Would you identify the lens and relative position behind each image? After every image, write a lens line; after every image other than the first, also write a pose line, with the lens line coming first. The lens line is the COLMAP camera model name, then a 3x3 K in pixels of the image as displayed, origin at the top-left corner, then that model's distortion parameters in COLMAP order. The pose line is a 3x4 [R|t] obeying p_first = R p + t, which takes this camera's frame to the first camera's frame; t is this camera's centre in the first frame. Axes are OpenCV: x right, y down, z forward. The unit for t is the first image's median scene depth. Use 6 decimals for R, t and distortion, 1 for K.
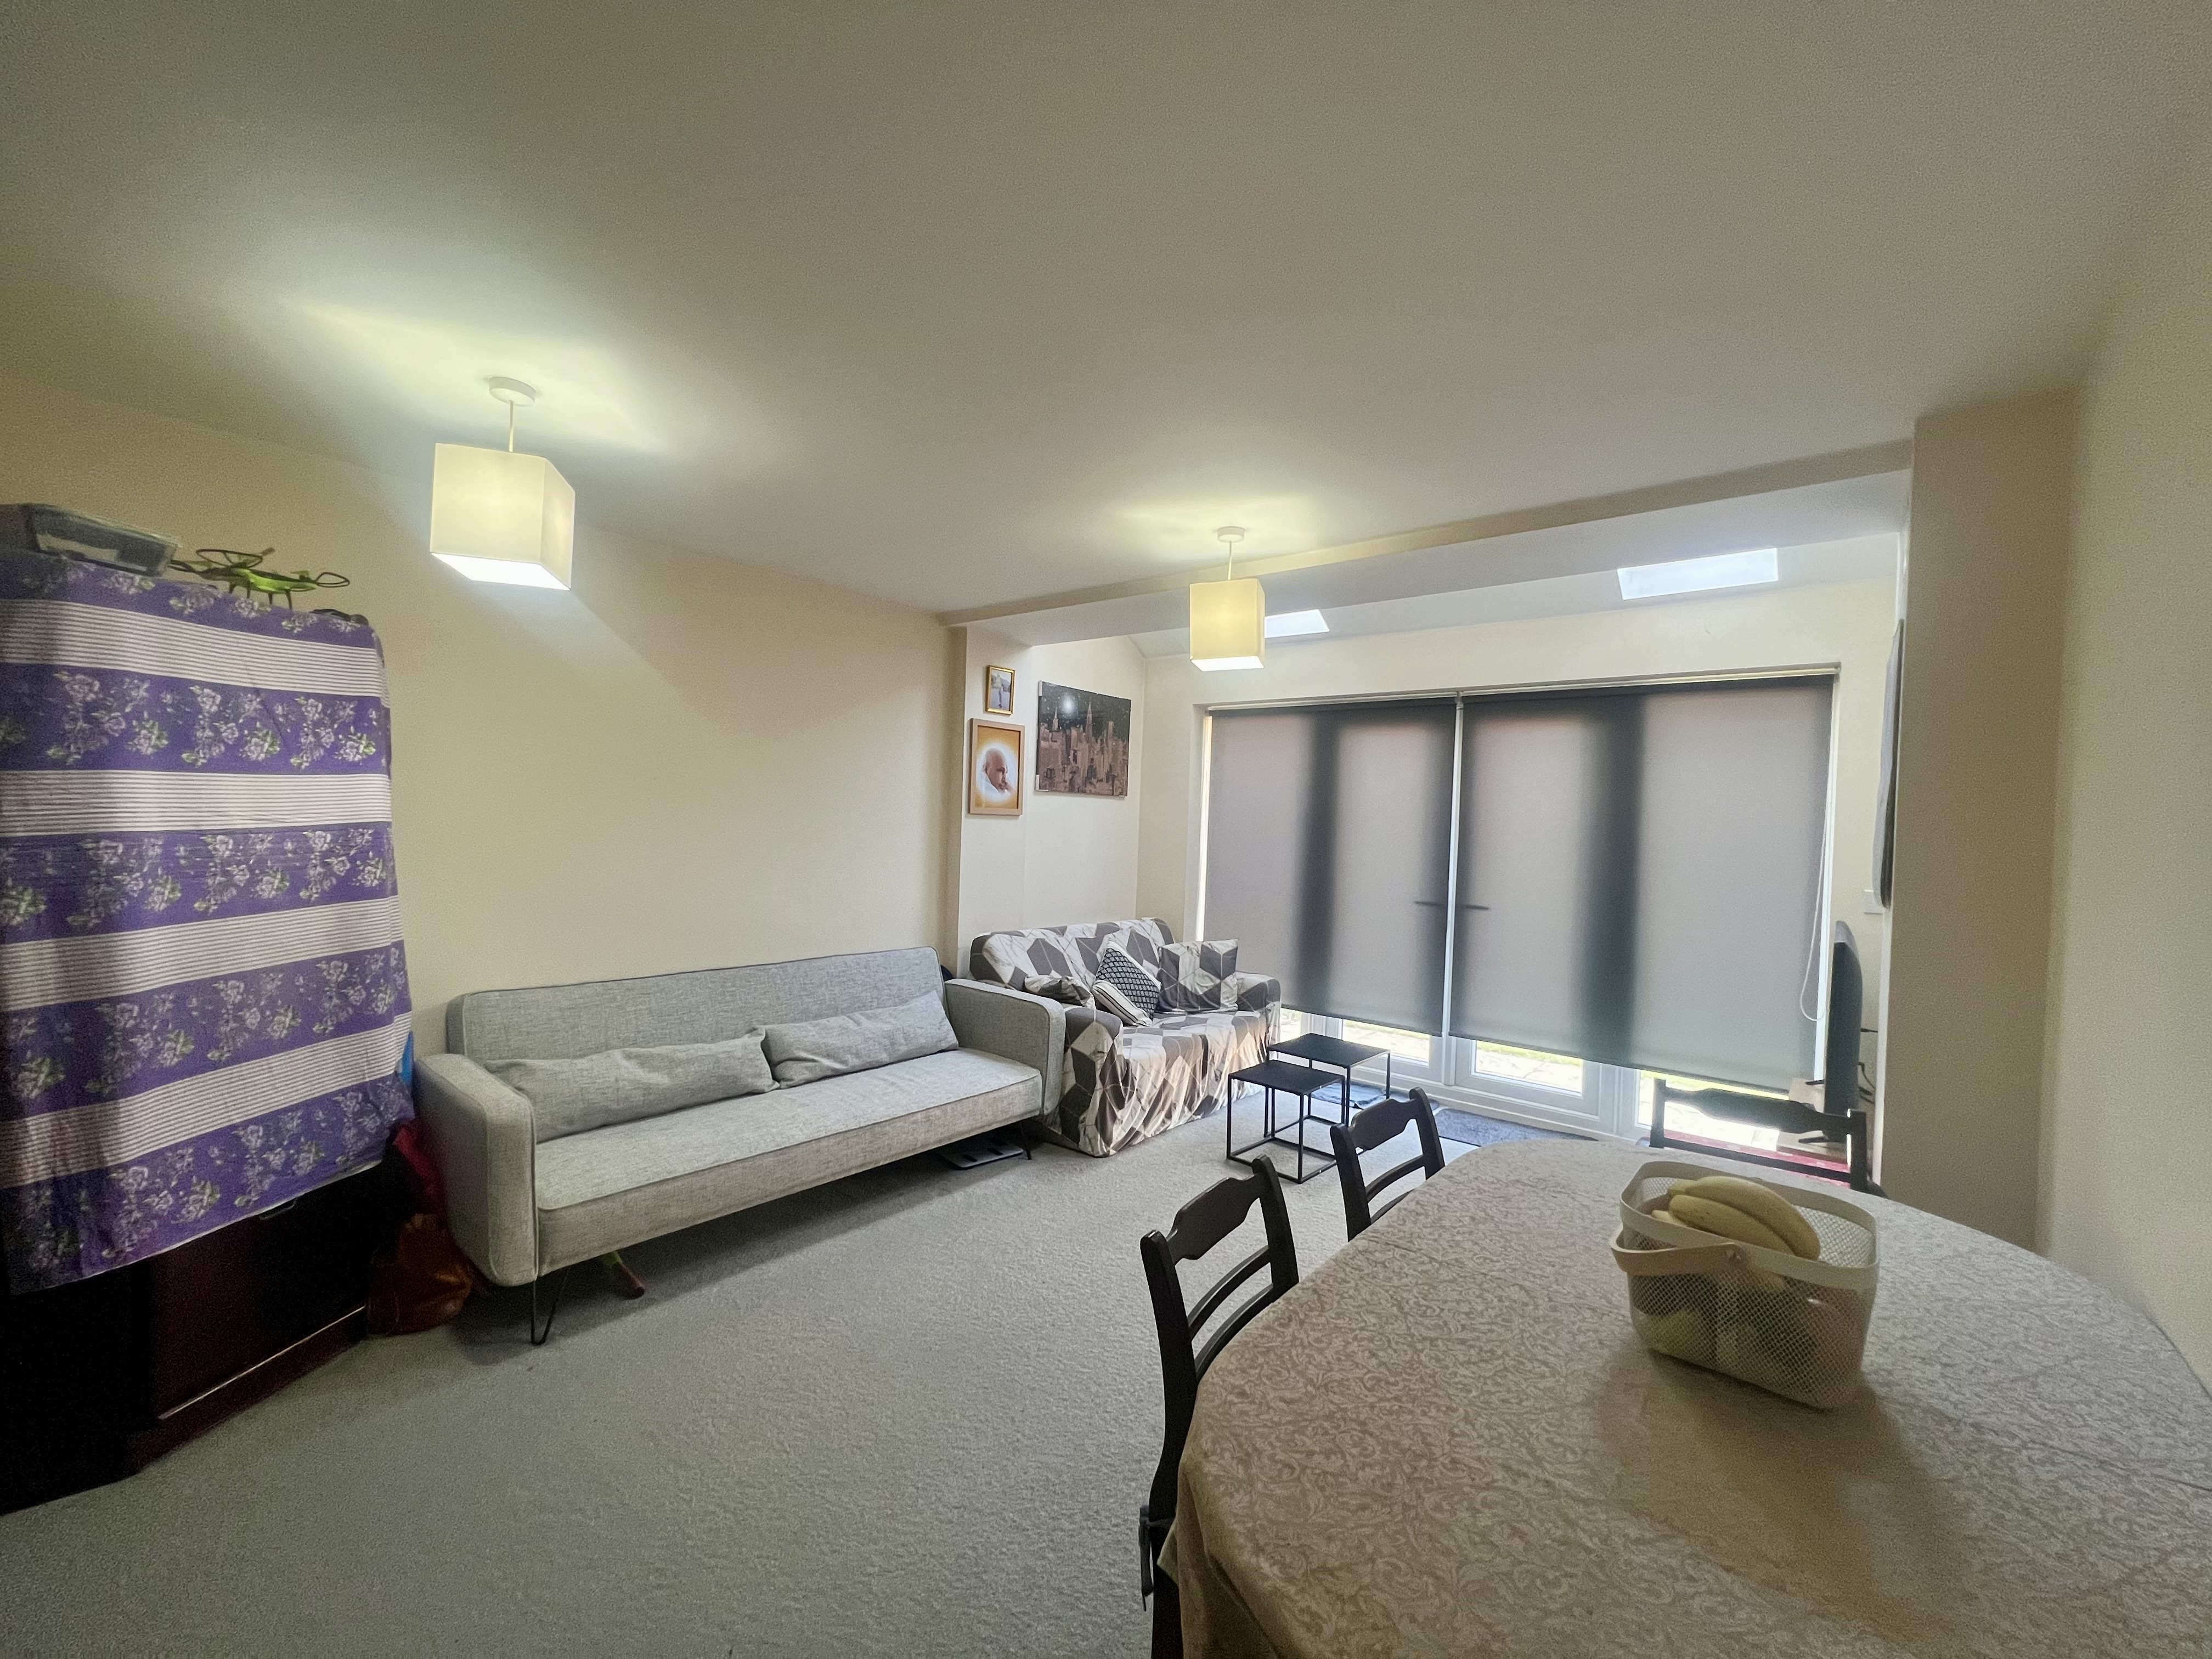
lens RADIAL K [[885.5, 0, 1099.4], [0, 885.5, 837.9], [0, 0, 1]] dist [0.001990, 0.000065]
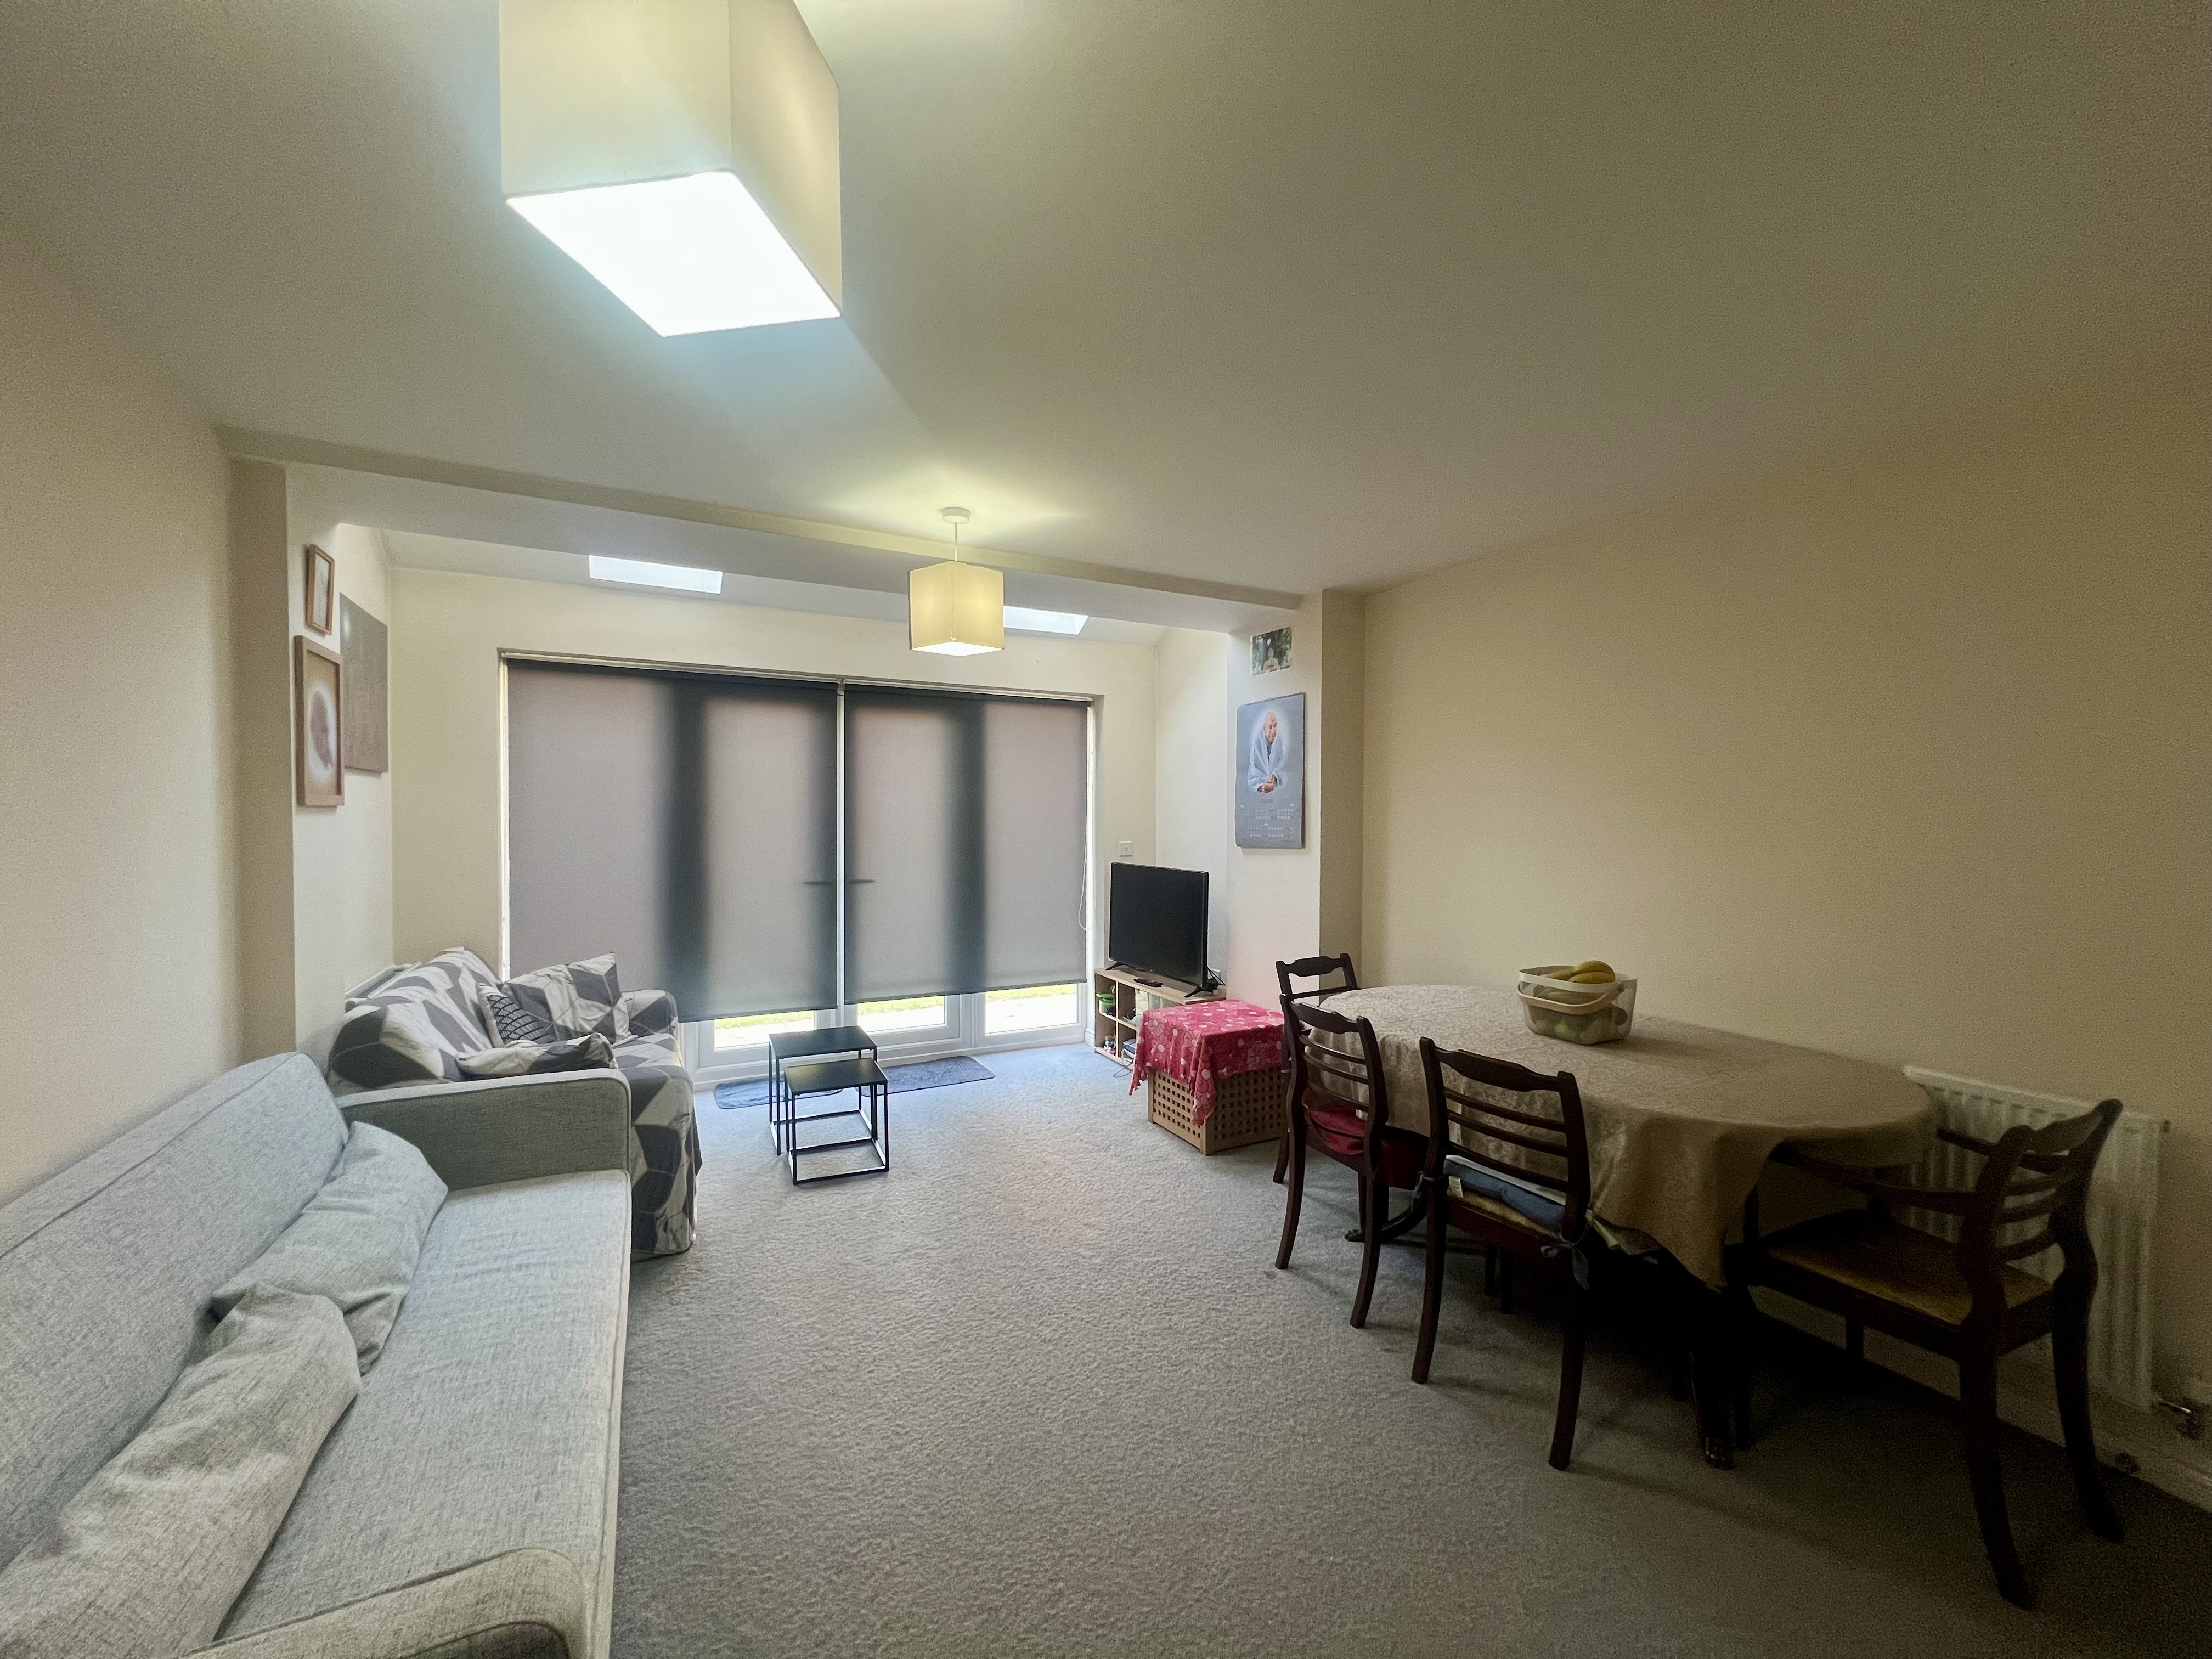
lens RADIAL K [[880.7, 0, 1106.6], [0, 880.7, 827.8], [0, 0, 1]] dist [-0.025765, 0.000224]
pose [[0.376262, -0.044667, 0.925436, -0.471361], [0.030802, 0.998888, 0.035689, -0.016508], [-0.926001, 0.015076, 0.377219, 0.330310]]
